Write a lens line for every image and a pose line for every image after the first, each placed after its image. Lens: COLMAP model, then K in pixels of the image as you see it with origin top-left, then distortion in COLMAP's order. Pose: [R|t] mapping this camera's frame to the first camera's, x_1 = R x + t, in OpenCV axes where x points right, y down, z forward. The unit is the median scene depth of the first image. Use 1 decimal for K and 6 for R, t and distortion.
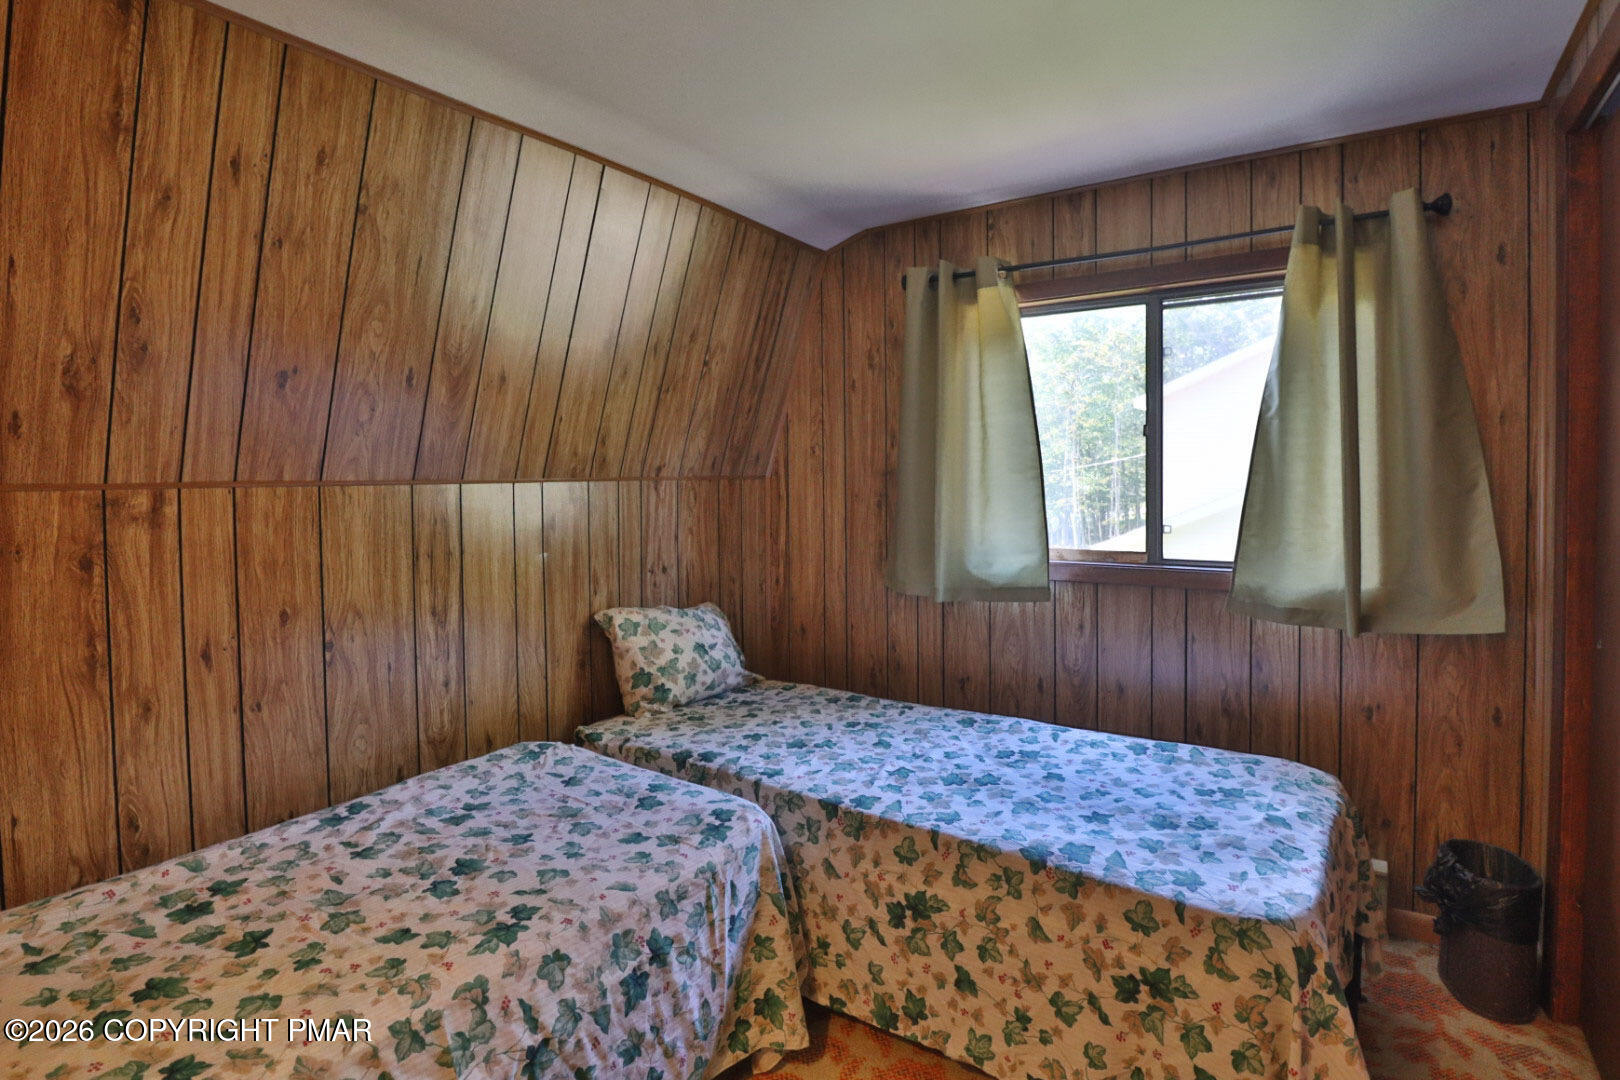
lens RADIAL K [[838.0, 0, 816.4], [0, 838.0, 501.7], [0, 0, 1]] dist [0.002059, -0.014706]
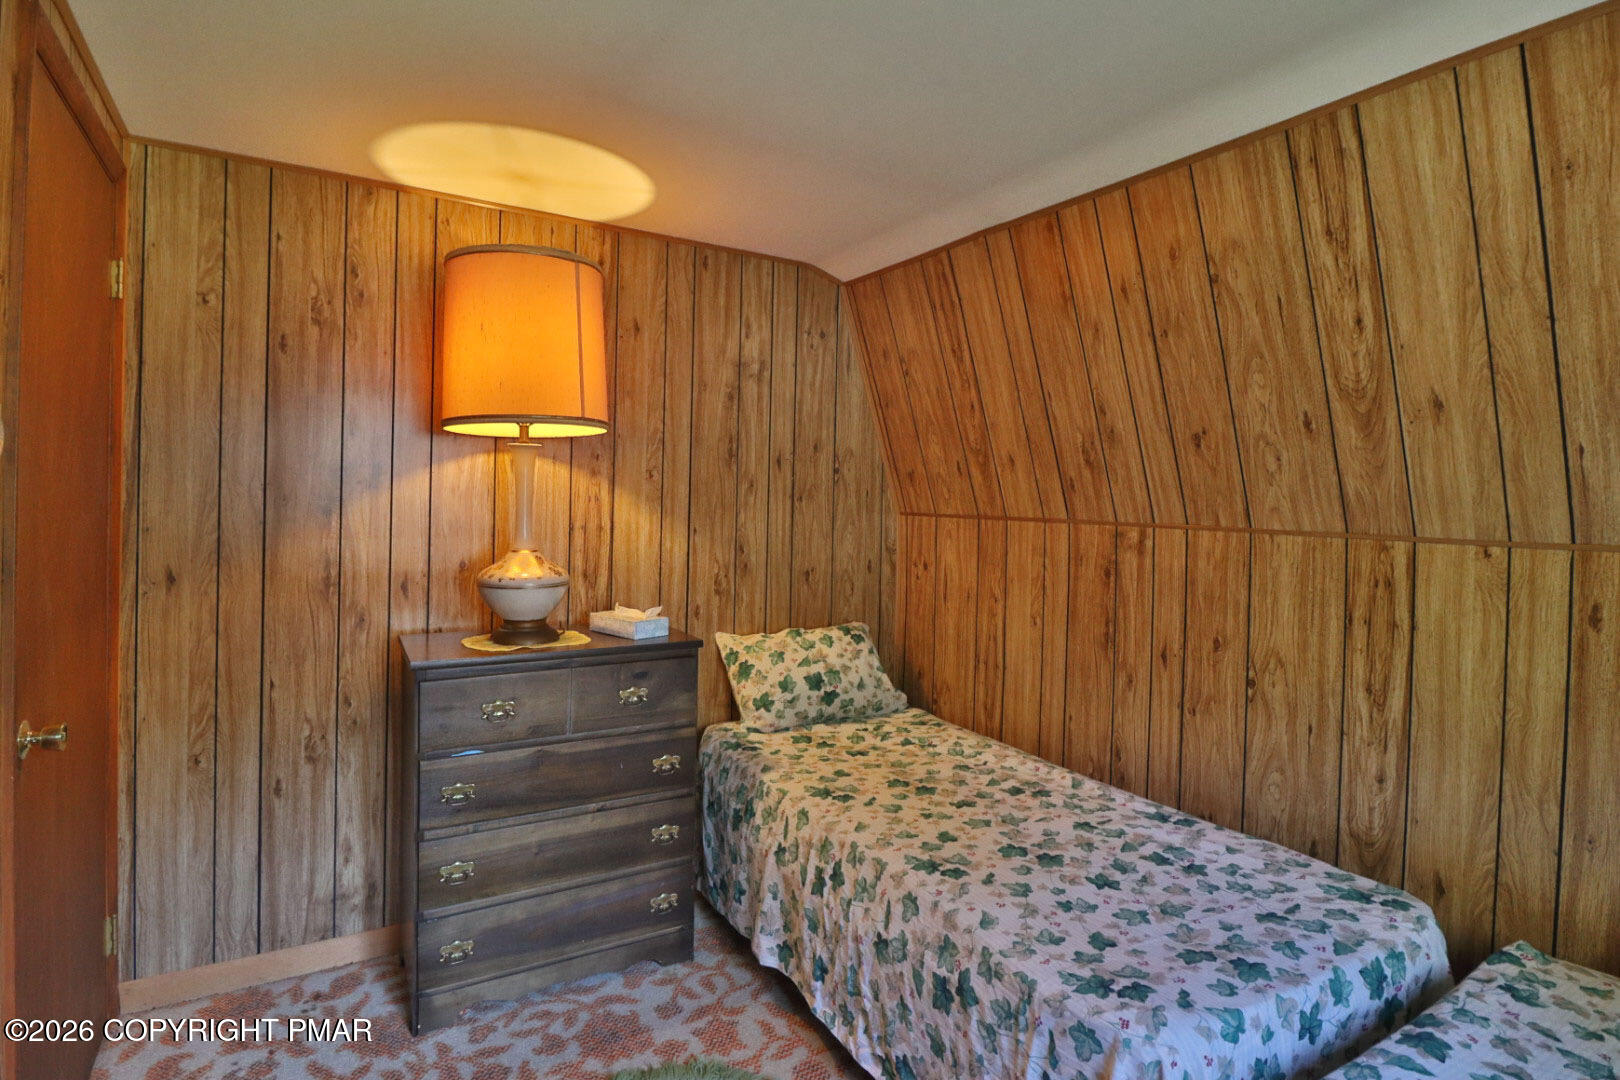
lens RADIAL K [[838.0, 0, 816.4], [0, 838.0, 501.7], [0, 0, 1]] dist [0.002059, -0.014706]
pose [[-0.425896, 0.007814, -0.904739, 0.673823], [-0.048106, 0.998353, 0.031267, -0.071034], [0.903493, 0.056840, -0.424818, 1.027827]]
